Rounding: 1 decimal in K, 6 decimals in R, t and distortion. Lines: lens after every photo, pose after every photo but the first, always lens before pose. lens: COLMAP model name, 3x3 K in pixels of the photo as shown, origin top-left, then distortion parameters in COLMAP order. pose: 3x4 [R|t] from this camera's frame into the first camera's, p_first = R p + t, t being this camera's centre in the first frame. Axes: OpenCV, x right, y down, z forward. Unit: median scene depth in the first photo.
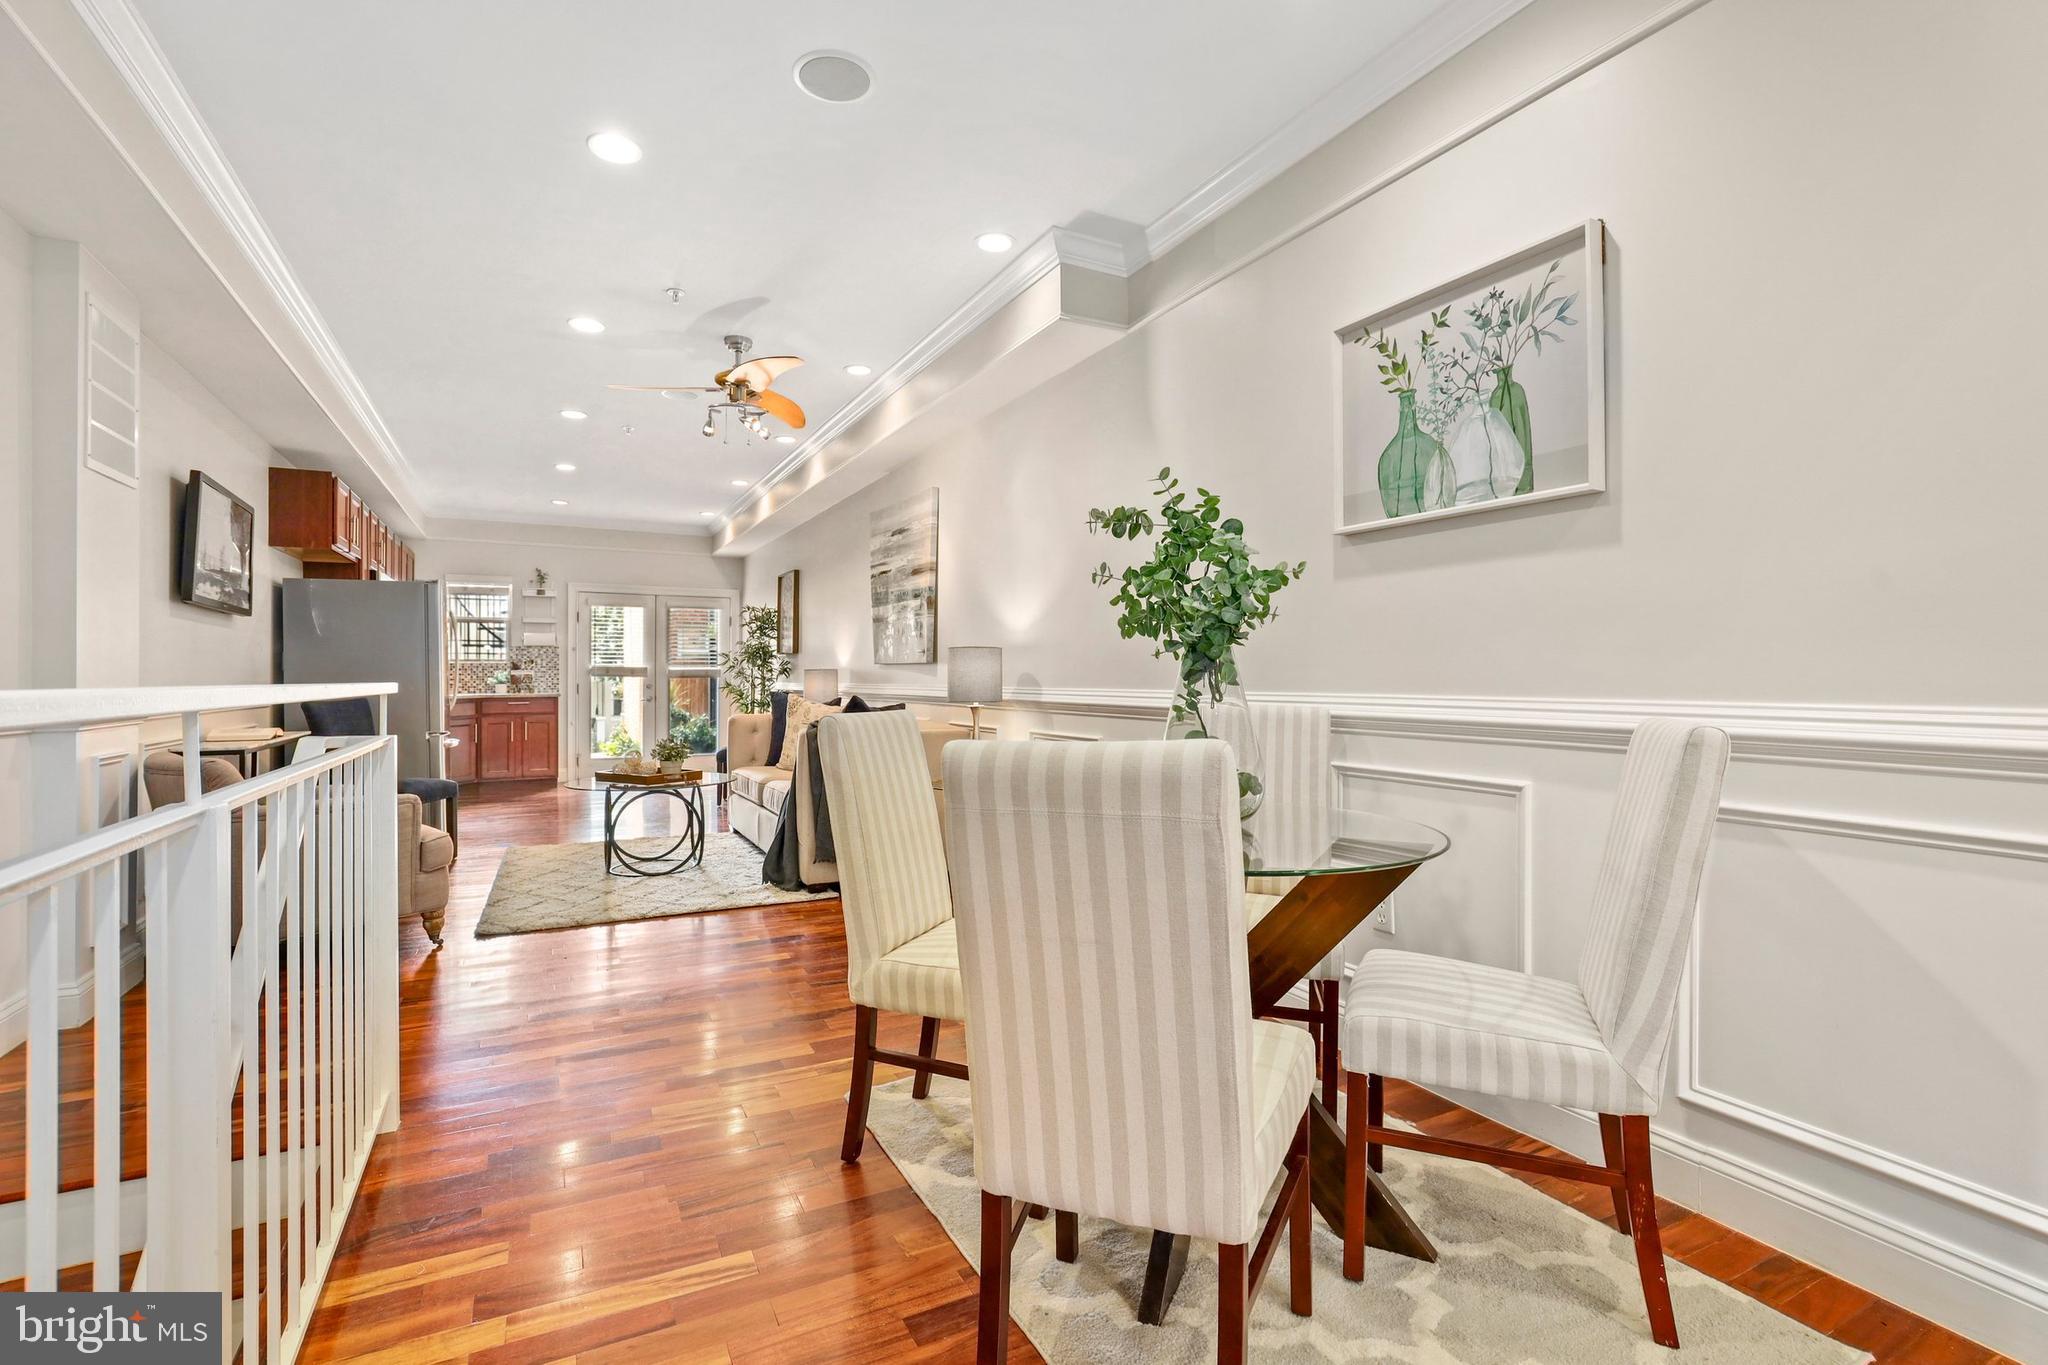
lens RADIAL K [[928.2, 0, 1011.9], [0, 928.2, 670.3], [0, 0, 1]] dist [-0.013096, 0.003906]
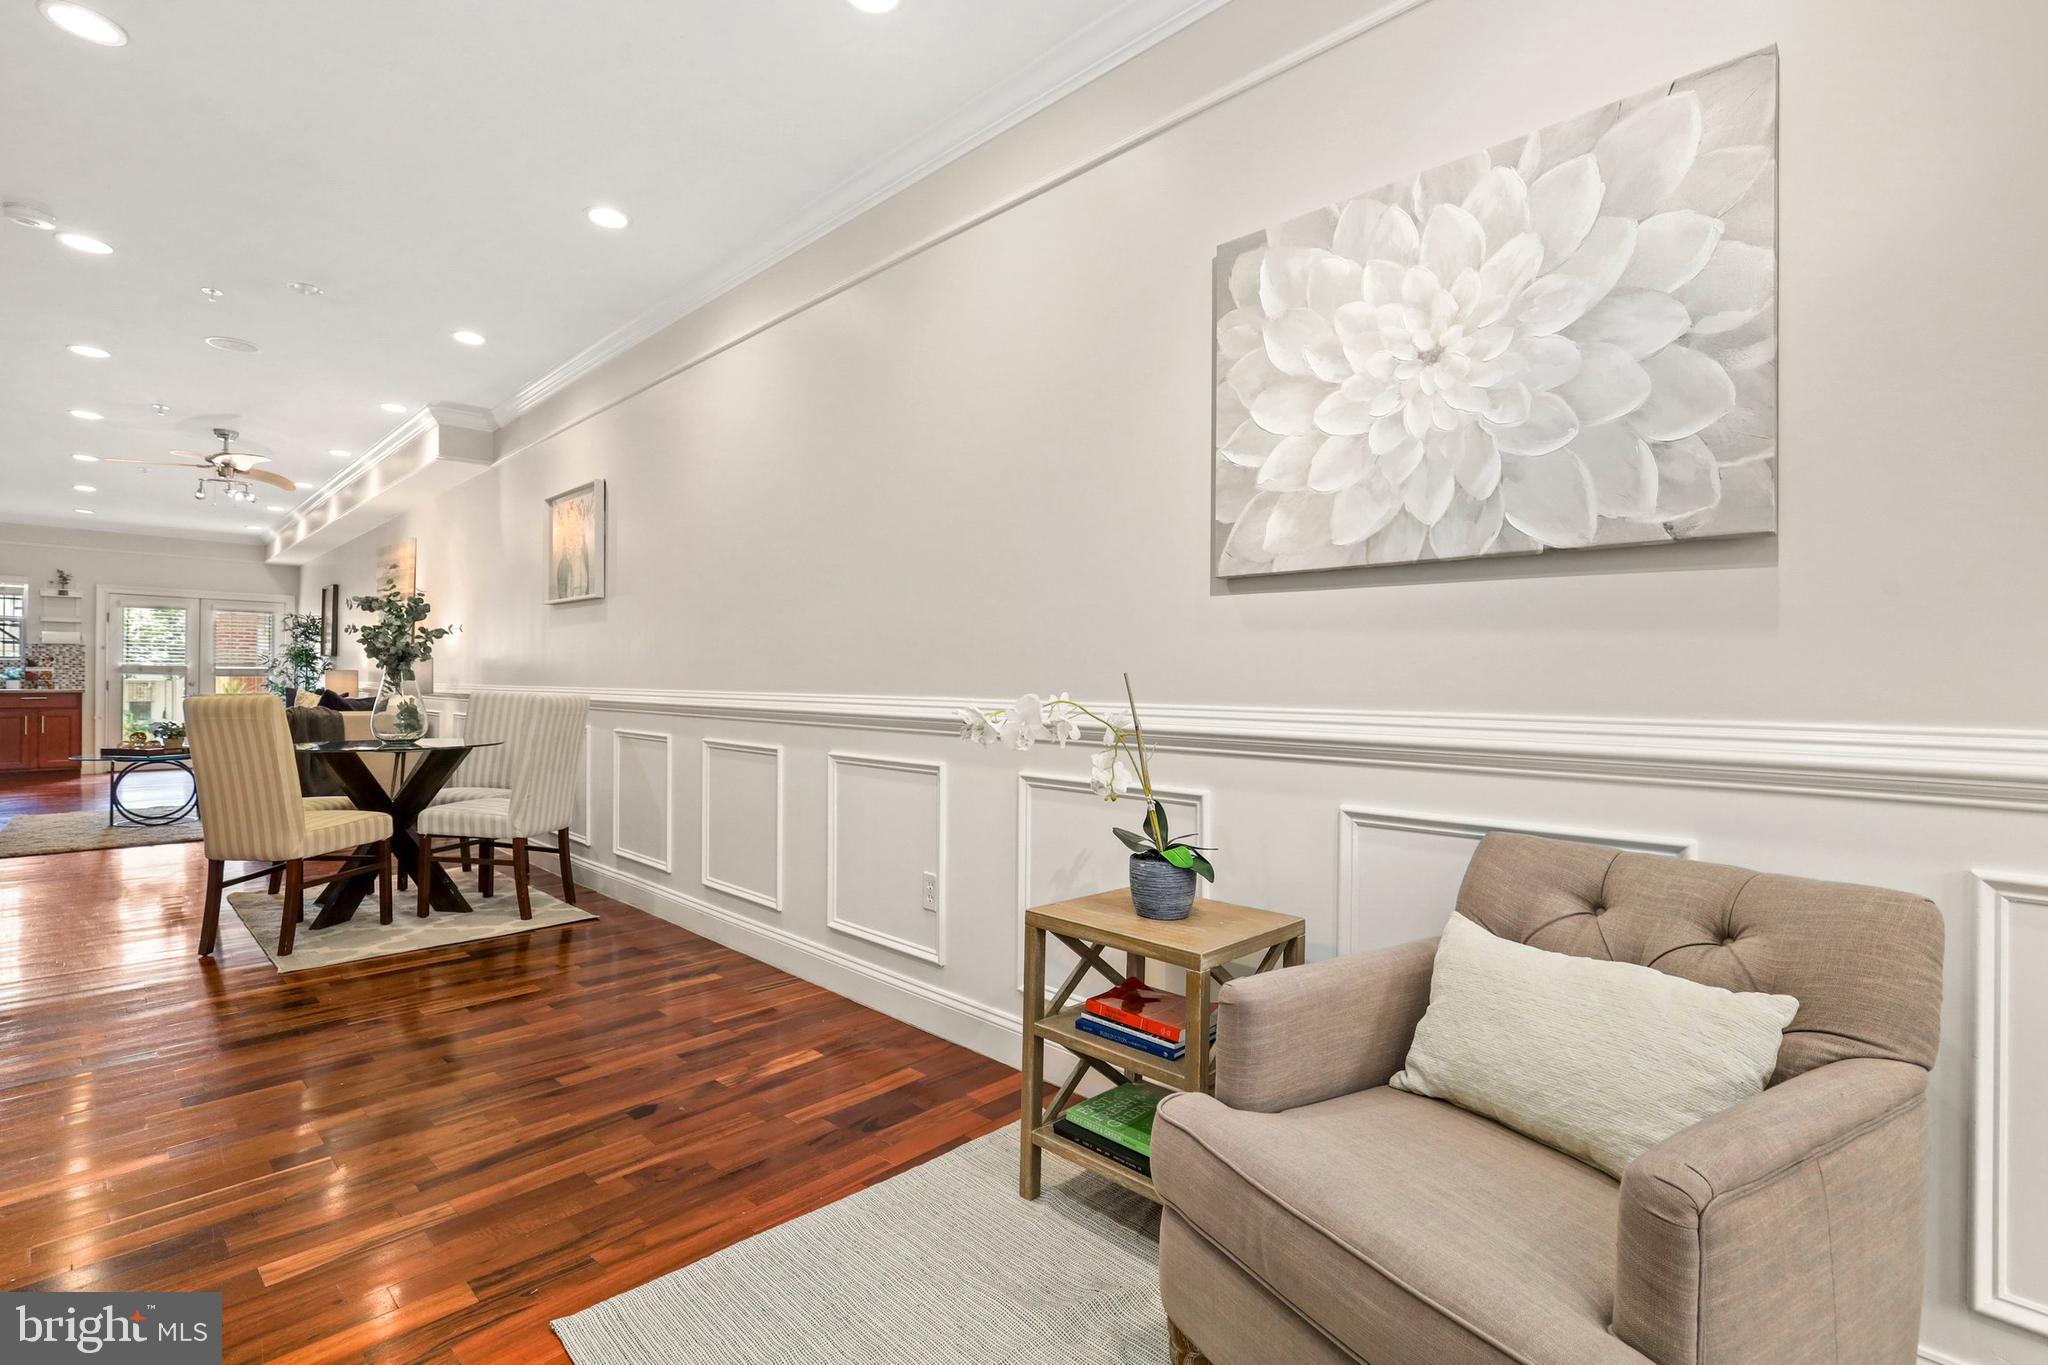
lens RADIAL K [[928.2, 0, 1014.0], [0, 928.2, 678.5], [0, 0, 1]] dist [-0.013096, 0.003906]
pose [[0.950534, 0.008779, 0.310498, 0.335445], [-0.010386, 0.999940, 0.003525, -0.004064], [-0.310448, -0.006575, 0.950568, -0.566785]]
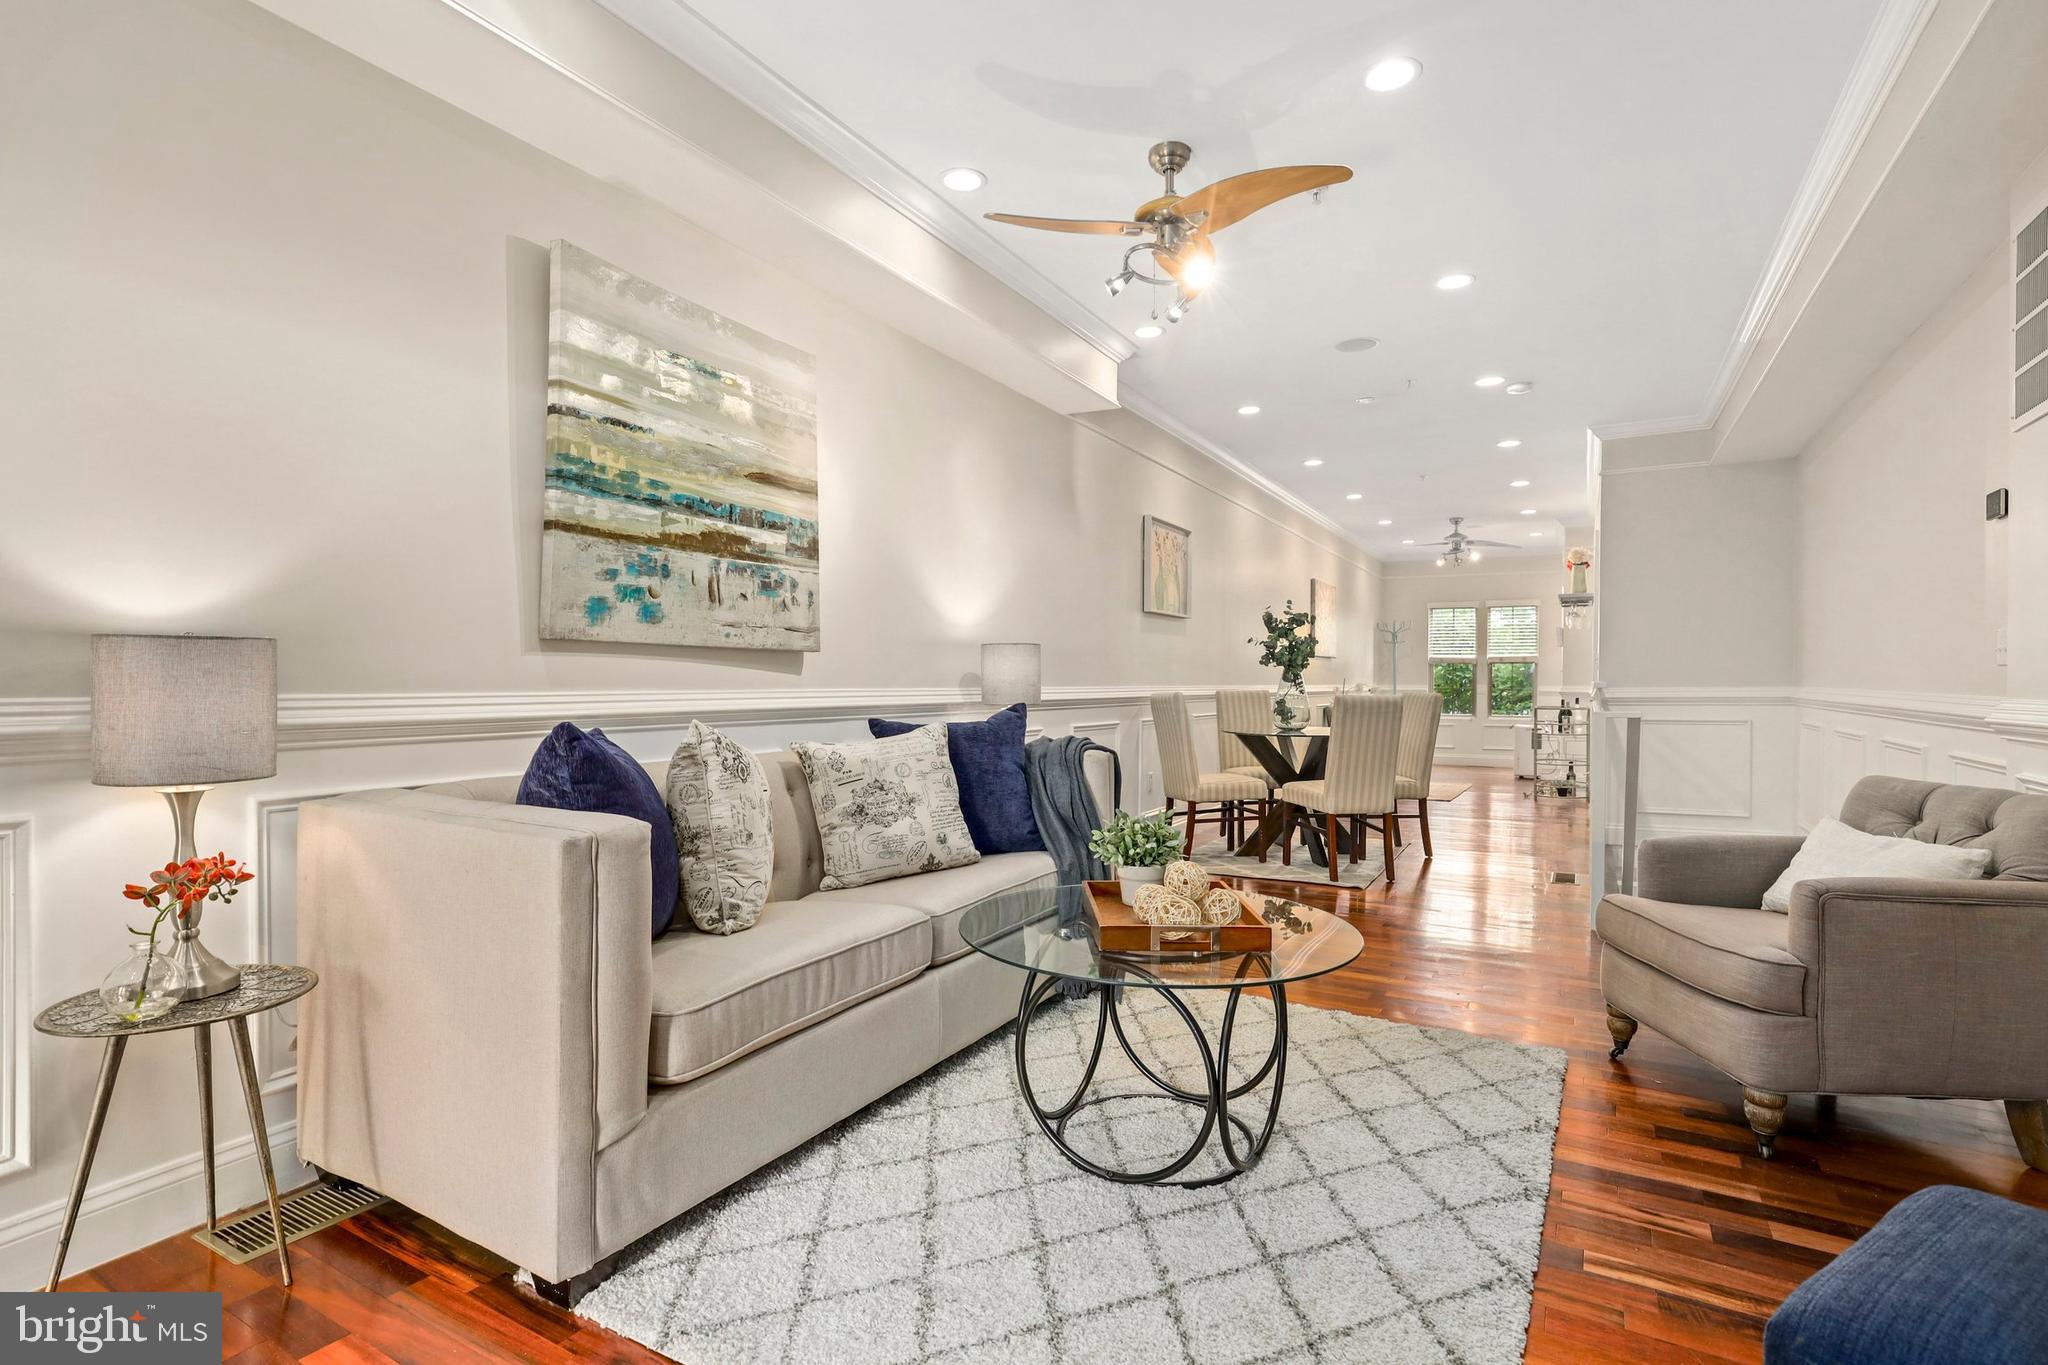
lens RADIAL K [[1000.9, 0, 1021.5], [0, 1000.9, 684.8], [0, 0, 1]] dist [0.005934, 0.000068]
pose [[-0.551323, -0.003786, 0.834283, -0.694209], [-0.008017, 0.999968, -0.000760, 0.012986], [-0.834253, -0.007107, -0.551336, 1.237724]]
